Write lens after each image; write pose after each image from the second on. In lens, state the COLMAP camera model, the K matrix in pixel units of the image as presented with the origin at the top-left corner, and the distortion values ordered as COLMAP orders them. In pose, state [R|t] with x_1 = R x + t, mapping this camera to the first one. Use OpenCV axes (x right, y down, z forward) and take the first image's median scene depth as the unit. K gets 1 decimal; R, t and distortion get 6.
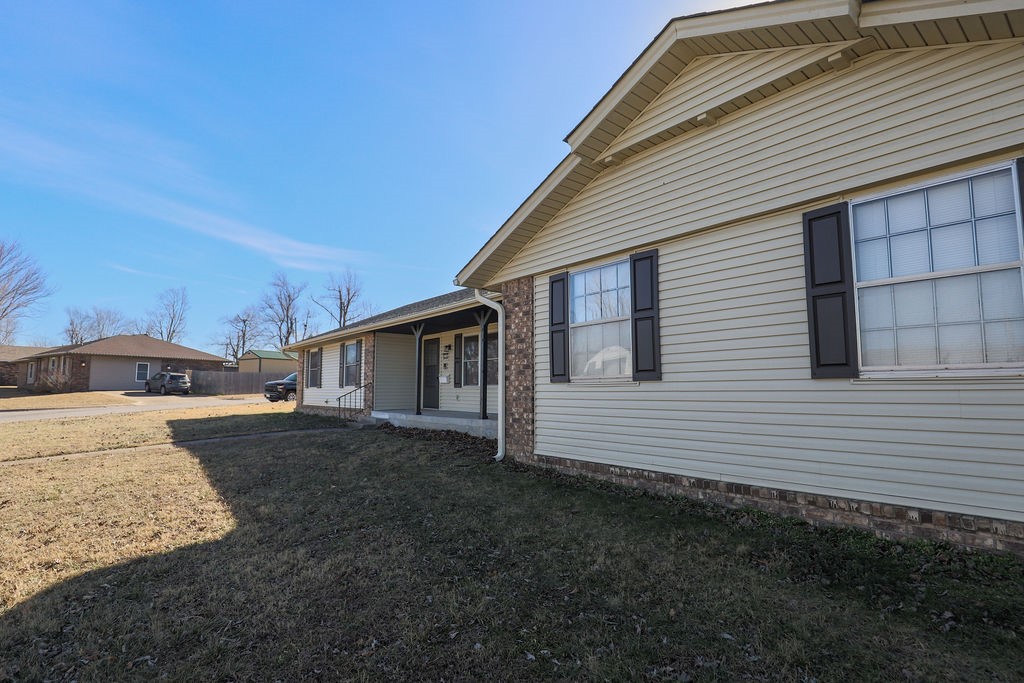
lens RADIAL K [[508.8, 0, 510.2], [0, 508.8, 350.0], [0, 0, 1]] dist [-0.032885, -0.000323]
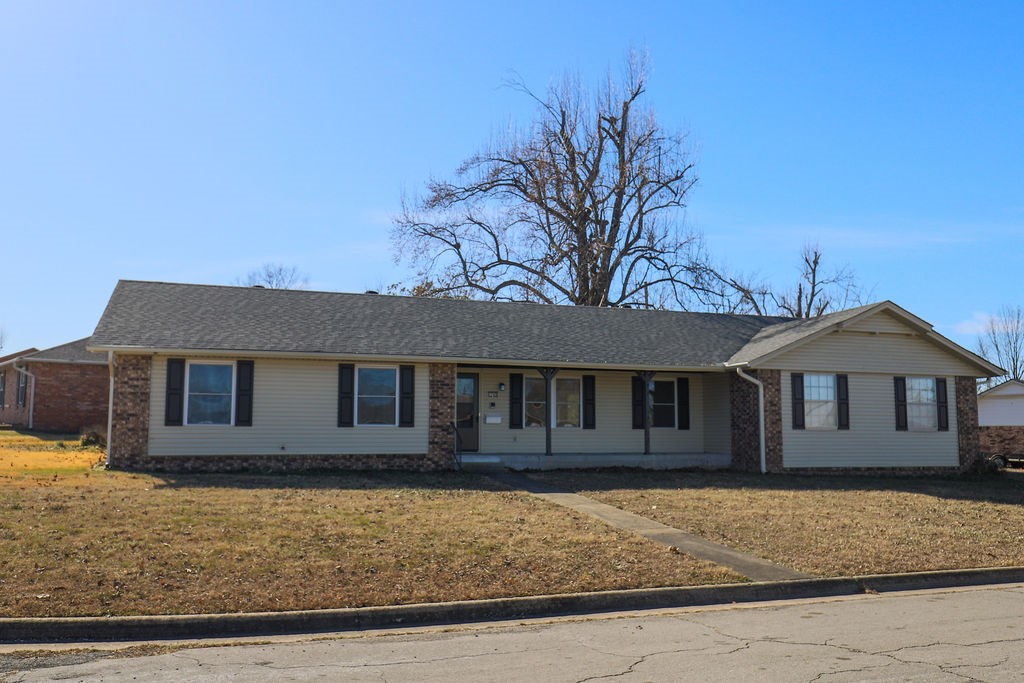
lens RADIAL K [[894.9, 0, 512.4], [0, 894.9, 359.2], [0, 0, 1]] dist [0.018361, 0.003493]
pose [[0.338412, 0.083231, 0.937310, -1.657055], [-0.079619, 0.995041, -0.059611, 0.041959], [-0.937624, -0.054455, 0.343361, 0.407128]]
